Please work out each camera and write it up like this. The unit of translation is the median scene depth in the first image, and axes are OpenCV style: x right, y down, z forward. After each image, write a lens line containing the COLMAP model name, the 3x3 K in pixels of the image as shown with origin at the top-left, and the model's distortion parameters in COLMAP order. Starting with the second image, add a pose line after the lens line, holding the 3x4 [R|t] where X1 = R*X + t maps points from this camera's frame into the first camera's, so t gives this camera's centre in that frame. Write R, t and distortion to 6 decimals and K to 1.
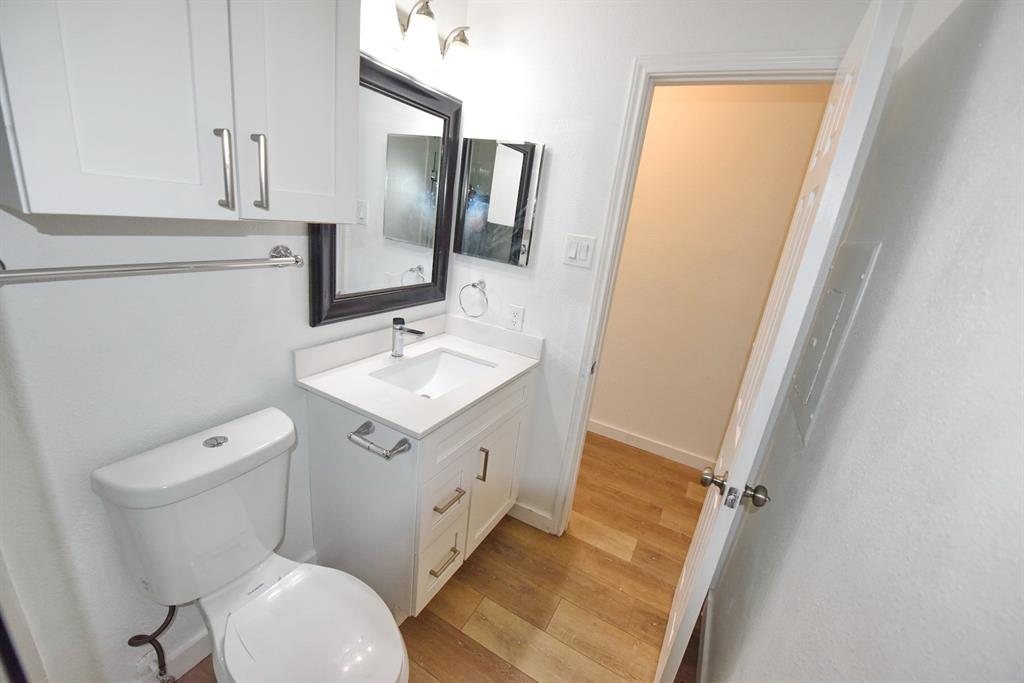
lens RADIAL K [[406.4, 0, 512.0], [0, 406.4, 341.5], [0, 0, 1]] dist [-0.019783, -0.000609]
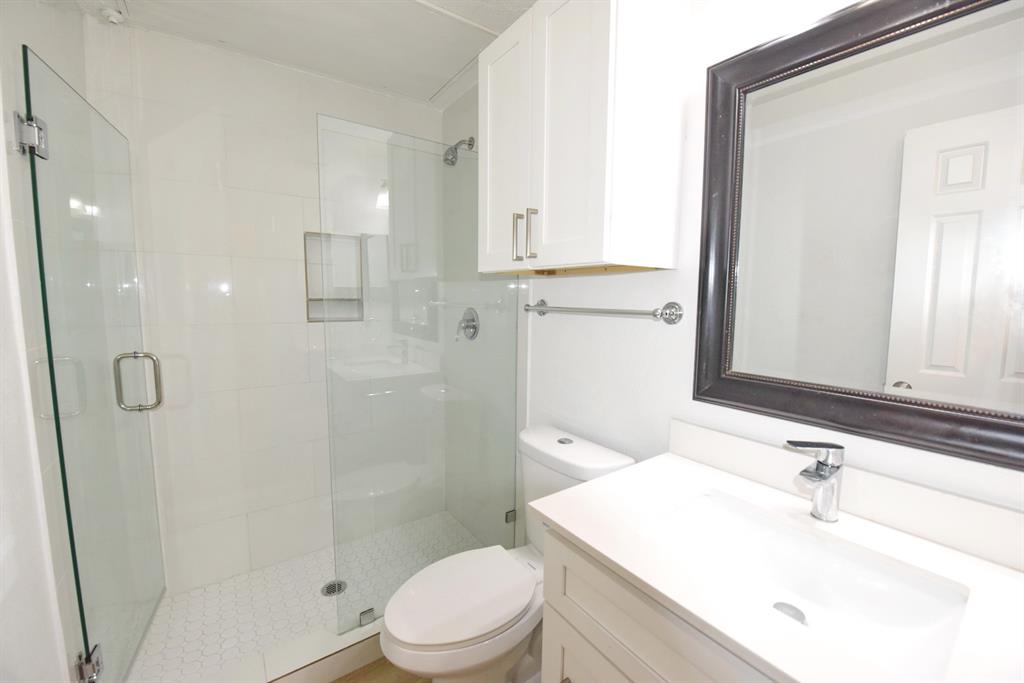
lens RADIAL K [[406.4, 0, 512.0], [0, 406.4, 341.5], [0, 0, 1]] dist [-0.019783, -0.000609]
pose [[-0.433253, -0.025410, -0.900914, 0.404644], [-0.329098, 0.935040, 0.131891, -0.130984], [0.839039, 0.353632, -0.413471, 0.981174]]
